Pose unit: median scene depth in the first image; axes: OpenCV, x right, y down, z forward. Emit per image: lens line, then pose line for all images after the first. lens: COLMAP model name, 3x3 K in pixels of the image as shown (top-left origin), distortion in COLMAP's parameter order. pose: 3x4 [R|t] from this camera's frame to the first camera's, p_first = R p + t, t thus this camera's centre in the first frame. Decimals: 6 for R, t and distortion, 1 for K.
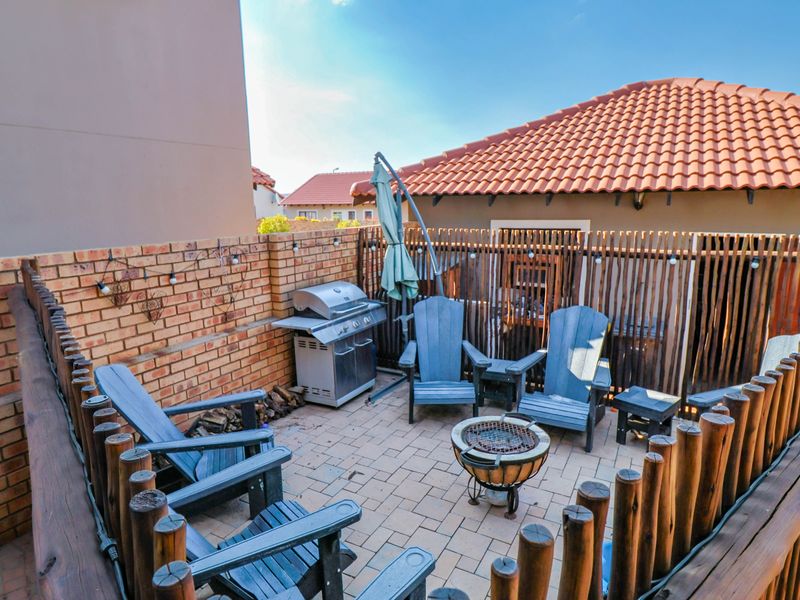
lens RADIAL K [[440.6, 0, 410.4], [0, 440.6, 300.1], [0, 0, 1]] dist [-0.000438, -0.001081]
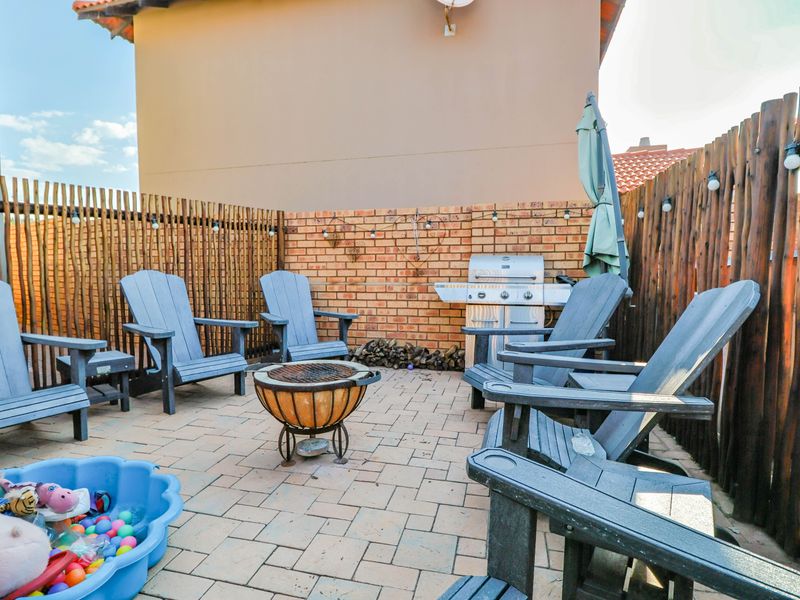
lens RADIAL K [[440.6, 0, 410.4], [0, 440.6, 300.1], [0, 0, 1]] dist [-0.000438, -0.001081]
pose [[0.305856, 0.086719, -0.948120, 0.798928], [-0.181628, 0.982869, 0.031305, 0.086175], [0.934593, 0.162630, 0.316367, 0.659381]]
